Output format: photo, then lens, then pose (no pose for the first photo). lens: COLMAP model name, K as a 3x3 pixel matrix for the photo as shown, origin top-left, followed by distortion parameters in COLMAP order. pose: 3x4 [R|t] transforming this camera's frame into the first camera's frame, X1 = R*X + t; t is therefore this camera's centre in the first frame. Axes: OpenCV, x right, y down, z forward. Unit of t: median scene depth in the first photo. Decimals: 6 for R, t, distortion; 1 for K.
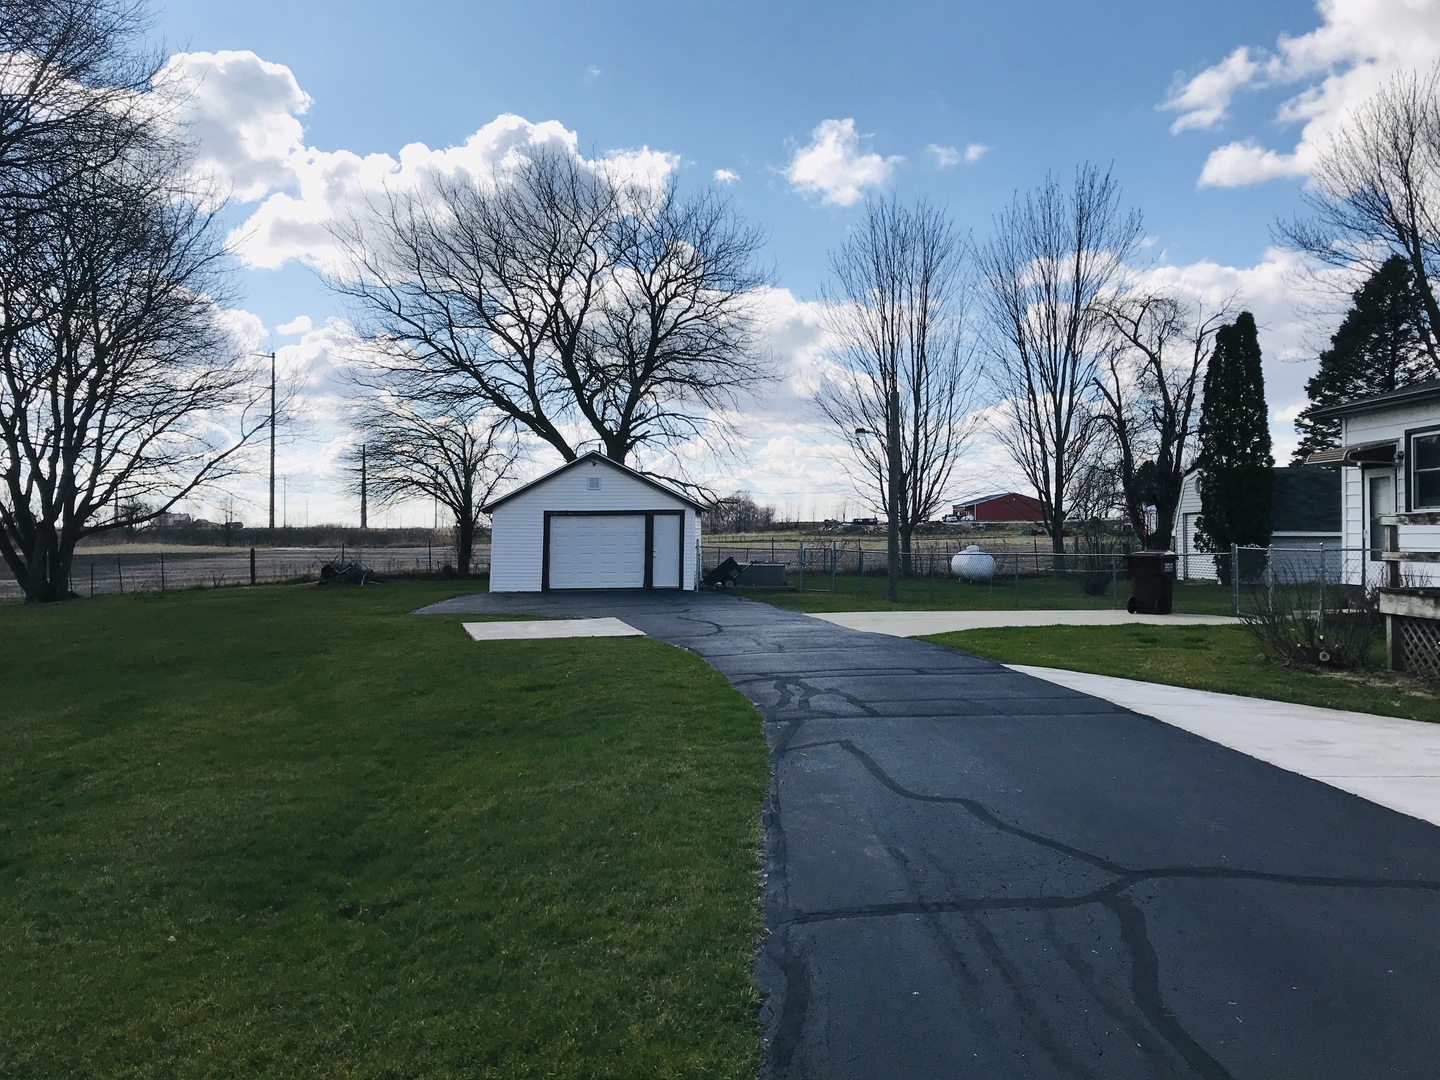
lens RADIAL K [[1182.3, 0, 723.4], [0, 1182.3, 515.9], [0, 0, 1]] dist [0.081085, -0.152839]
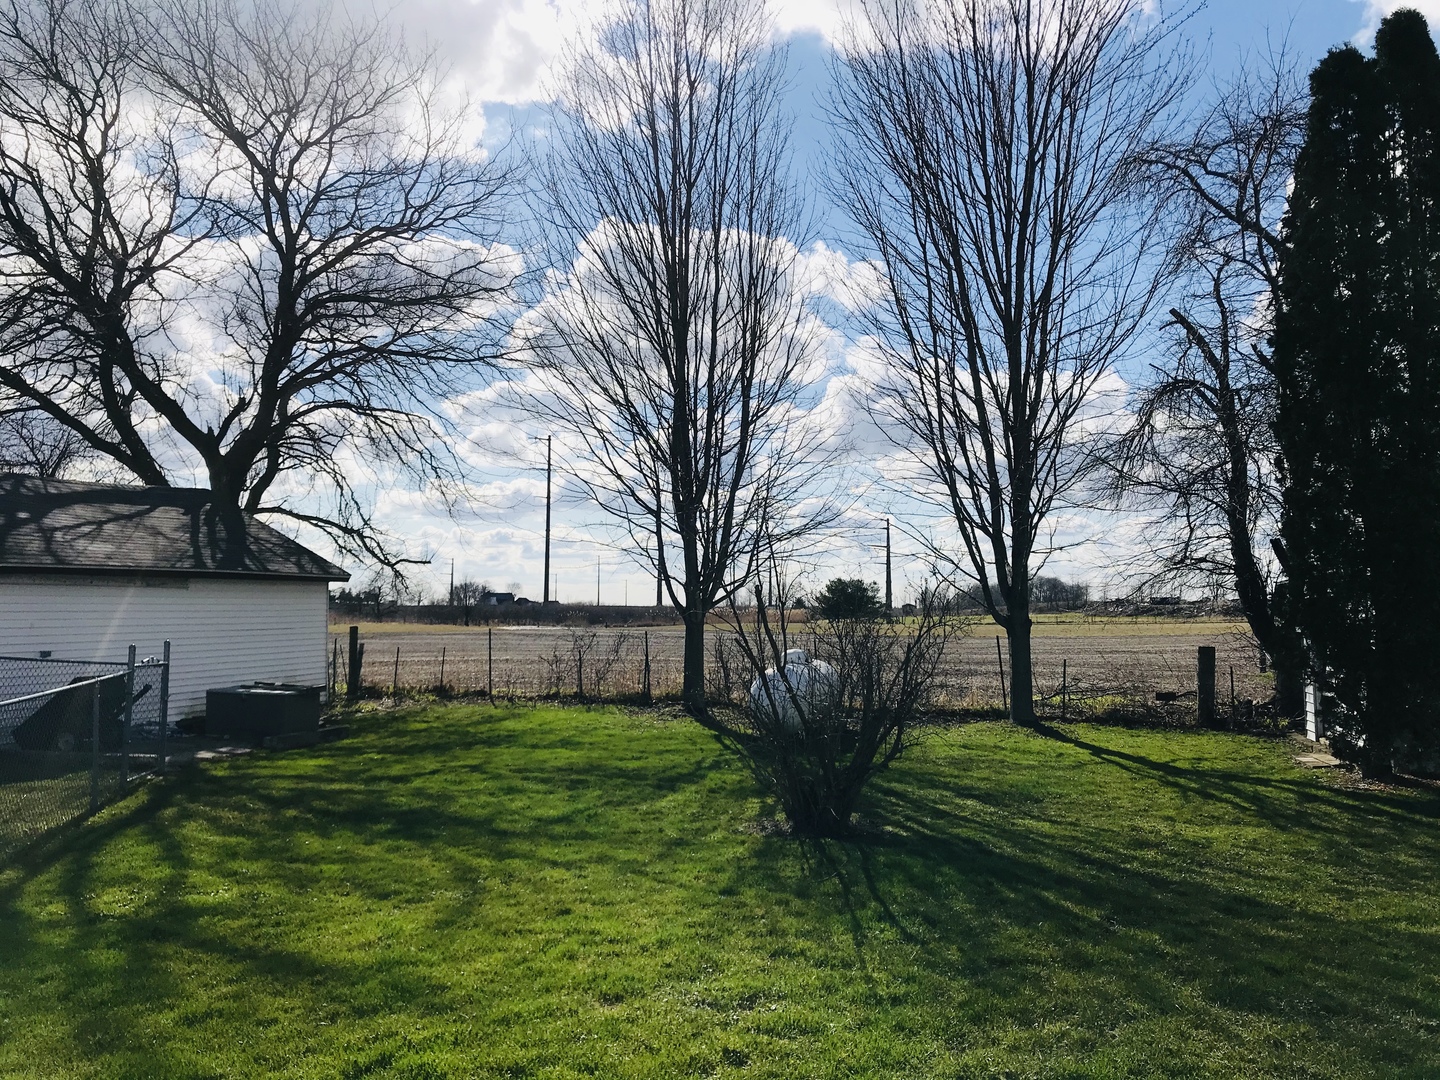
lens RADIAL K [[1182.3, 0, 723.4], [0, 1182.3, 515.9], [0, 0, 1]] dist [0.081085, -0.152839]
pose [[0.967482, -0.017540, -0.252330, 0.256960], [0.000960, 0.997840, -0.065682, 0.001053], [0.252937, 0.063304, 0.965409, 0.484879]]
